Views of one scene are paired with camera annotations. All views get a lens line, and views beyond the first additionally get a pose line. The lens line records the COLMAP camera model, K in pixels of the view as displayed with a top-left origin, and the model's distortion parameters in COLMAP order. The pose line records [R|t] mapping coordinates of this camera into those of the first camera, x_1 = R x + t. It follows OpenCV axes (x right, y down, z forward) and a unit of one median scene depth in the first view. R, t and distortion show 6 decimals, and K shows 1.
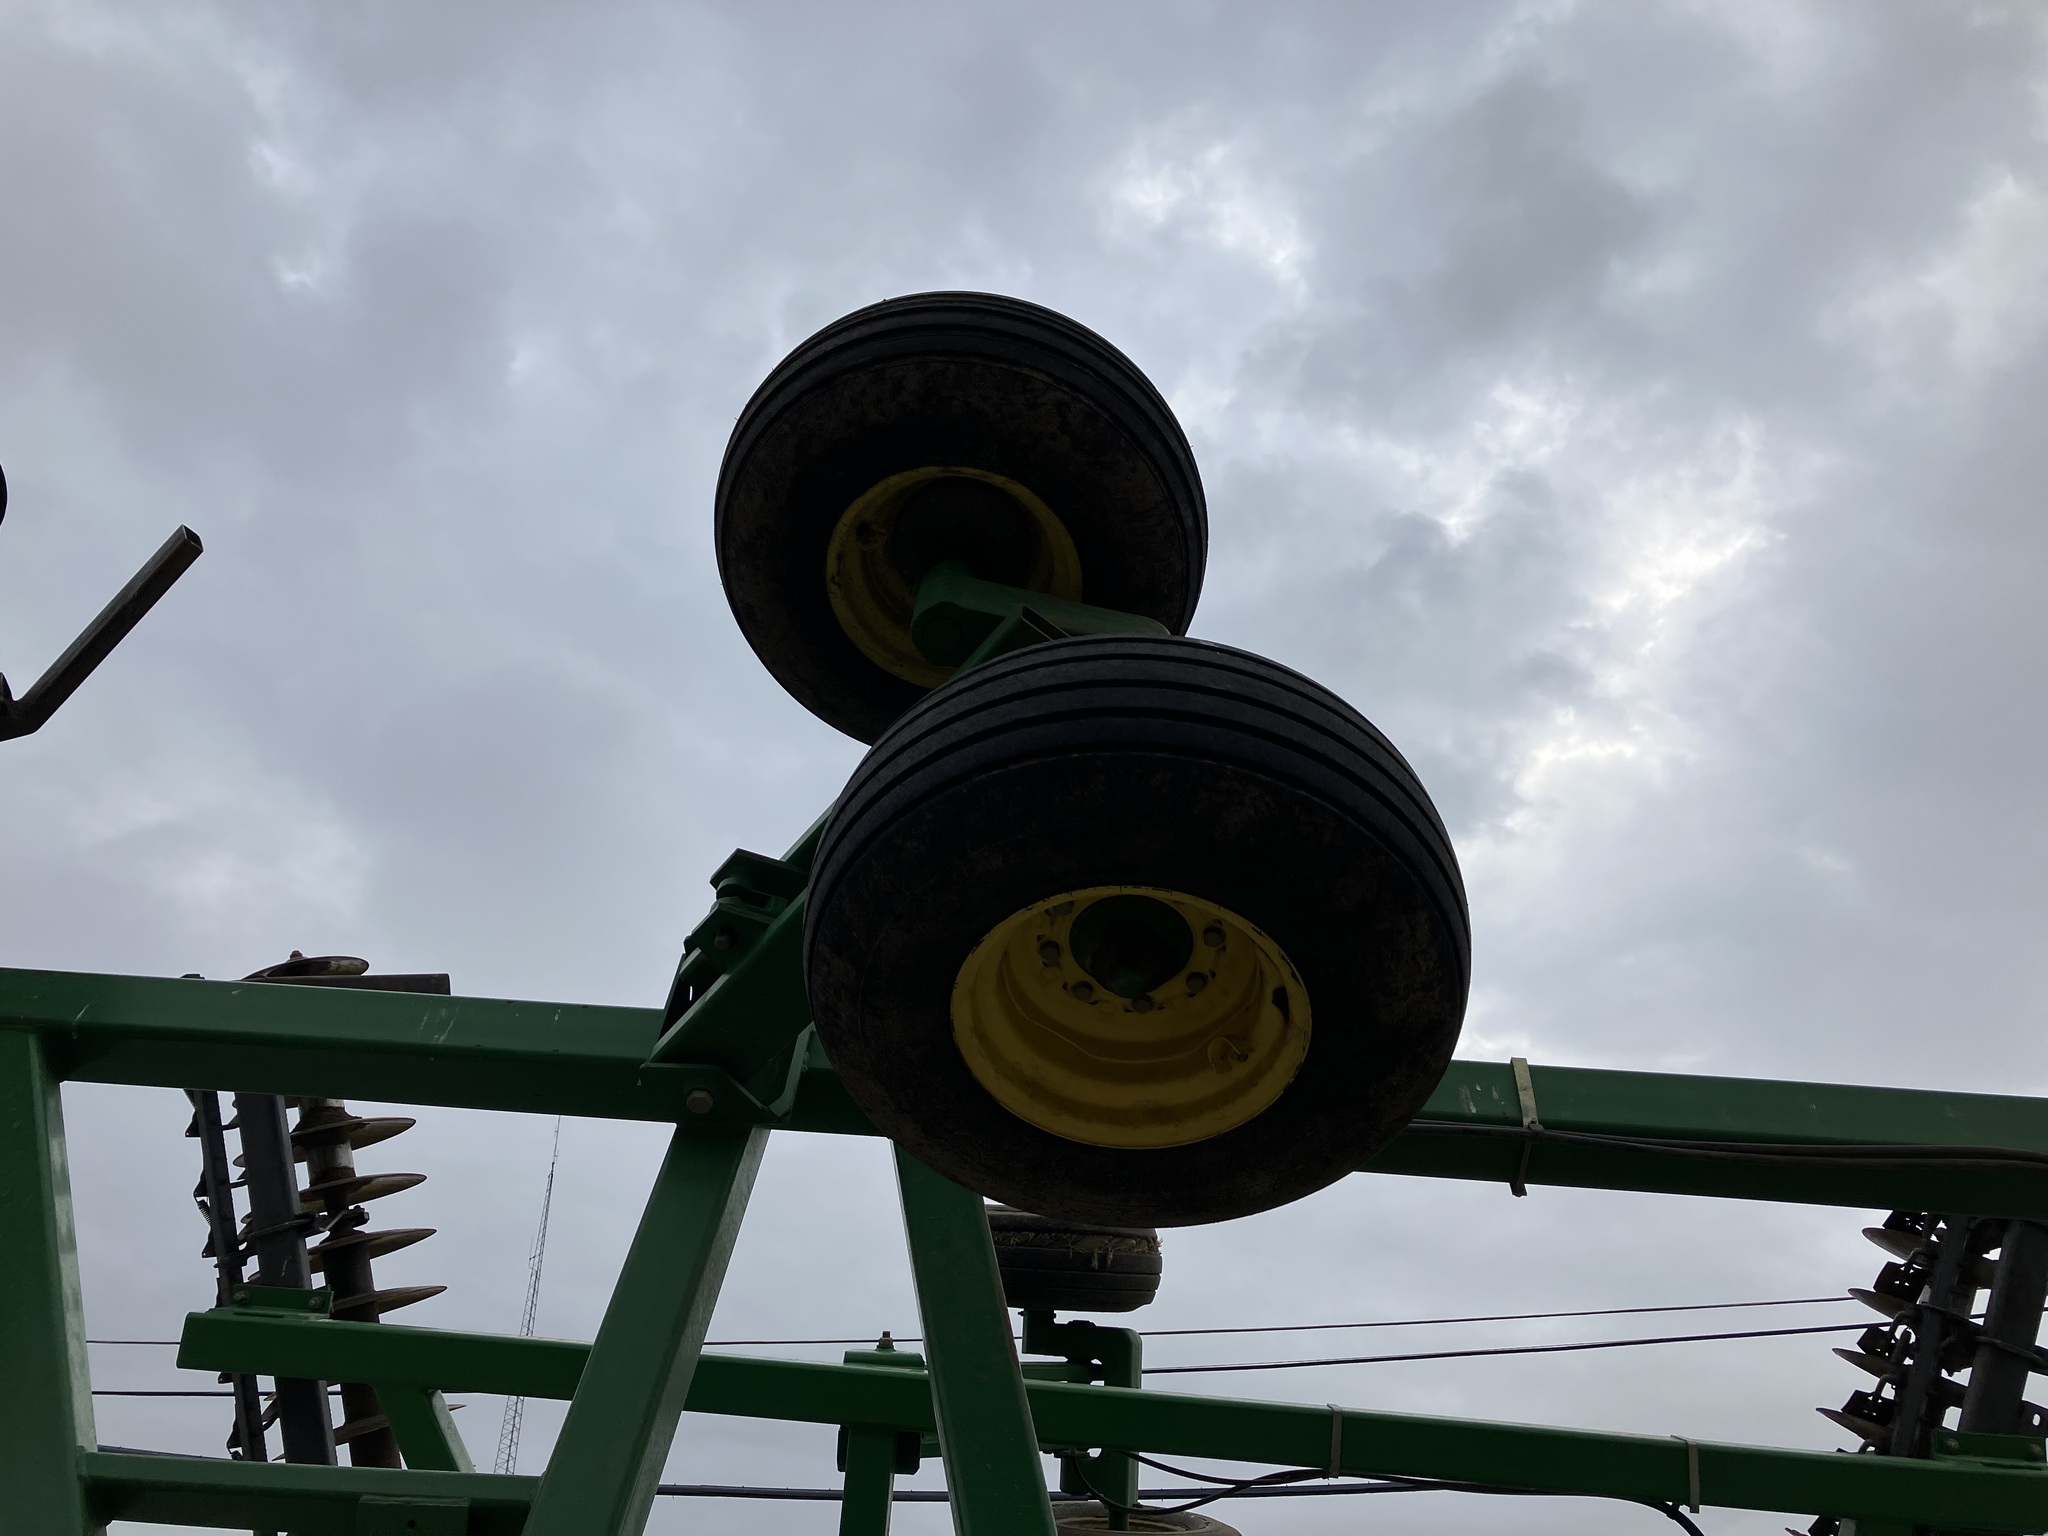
lens RADIAL K [[1658.6, 0, 1022.2], [0, 1658.6, 764.0], [0, 0, 1]] dist [0.012182, -0.014427]
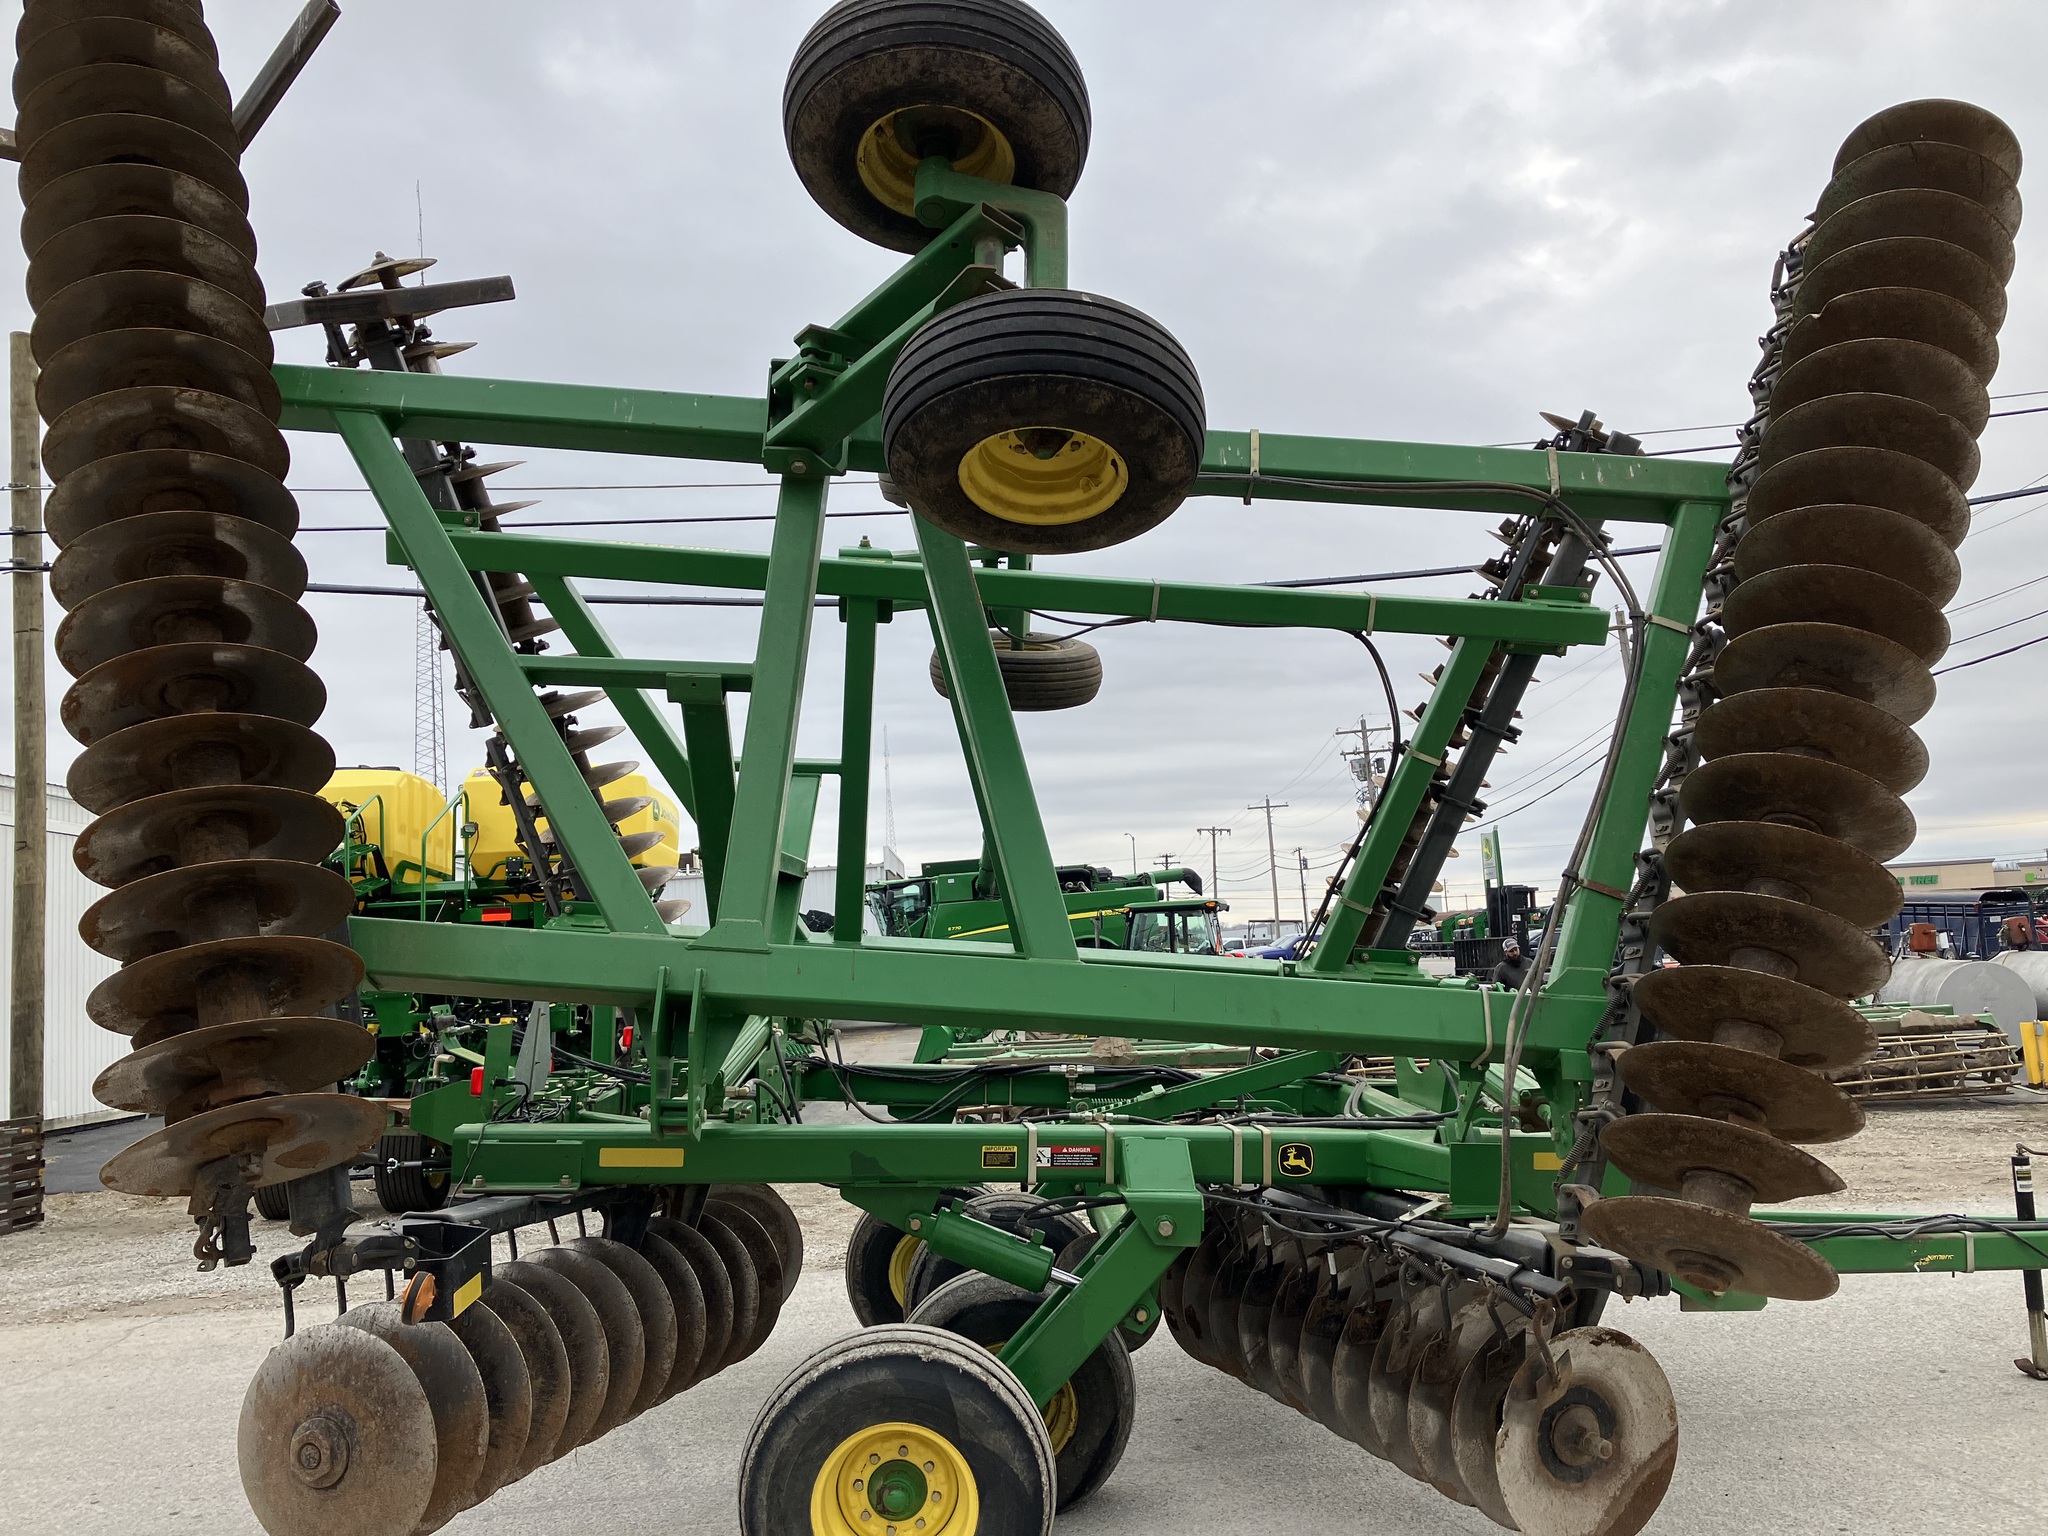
lens RADIAL K [[1658.6, 0, 1022.7], [0, 1658.6, 755.6], [0, 0, 1]] dist [0.012182, -0.014427]
pose [[0.997286, -0.025491, 0.069065, -0.085872], [-0.012716, 0.864395, 0.502652, -0.442253], [-0.072513, -0.502166, 0.861726, -0.738735]]
